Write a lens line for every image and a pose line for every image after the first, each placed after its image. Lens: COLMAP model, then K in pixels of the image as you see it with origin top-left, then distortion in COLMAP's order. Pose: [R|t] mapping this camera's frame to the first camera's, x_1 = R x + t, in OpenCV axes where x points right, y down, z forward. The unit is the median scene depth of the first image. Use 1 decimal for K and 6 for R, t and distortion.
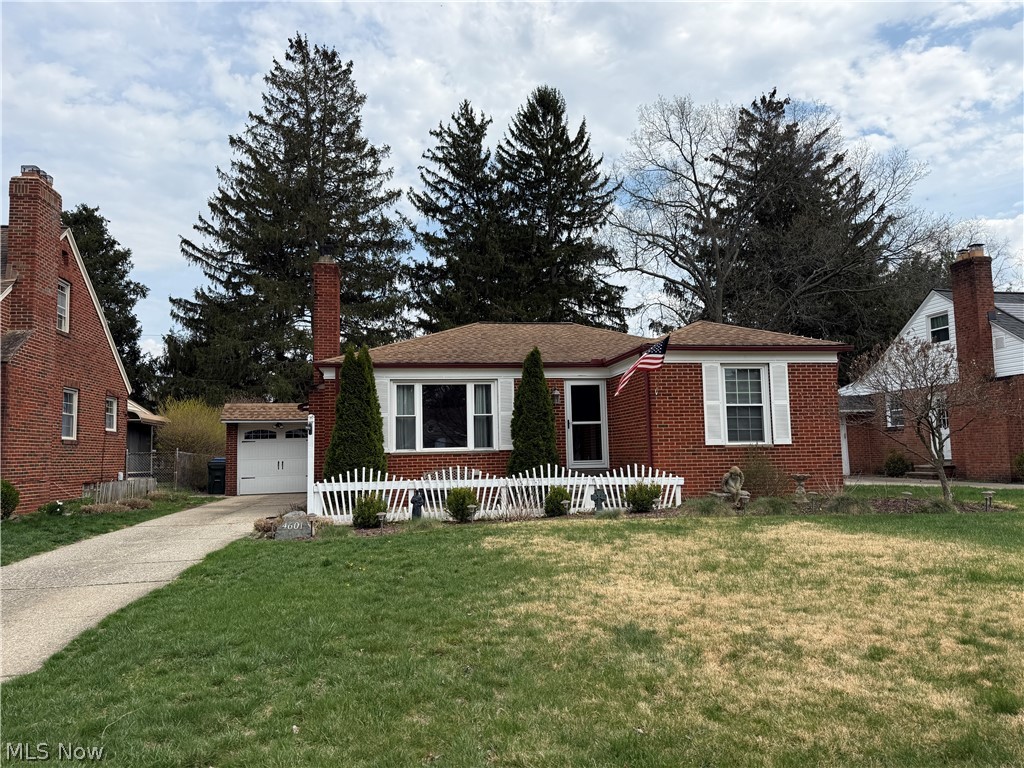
lens RADIAL K [[724.8, 0, 502.2], [0, 724.8, 382.1], [0, 0, 1]] dist [0.043929, -0.020905]
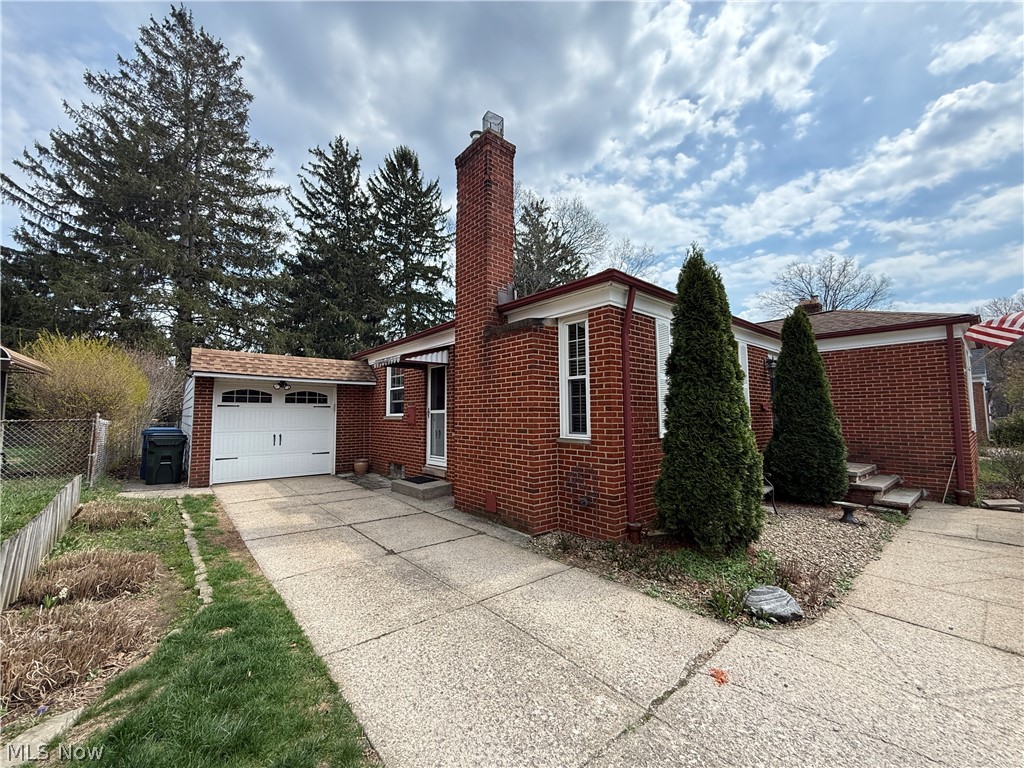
lens RADIAL K [[406.8, 0, 508.1], [0, 406.8, 383.3], [0, 0, 1]] dist [0.009514, -0.000213]
pose [[0.859498, 0.065650, 0.506905, -0.137202], [-0.079095, 0.996854, 0.005008, 0.016324], [-0.504982, -0.044398, 0.861987, 0.231230]]
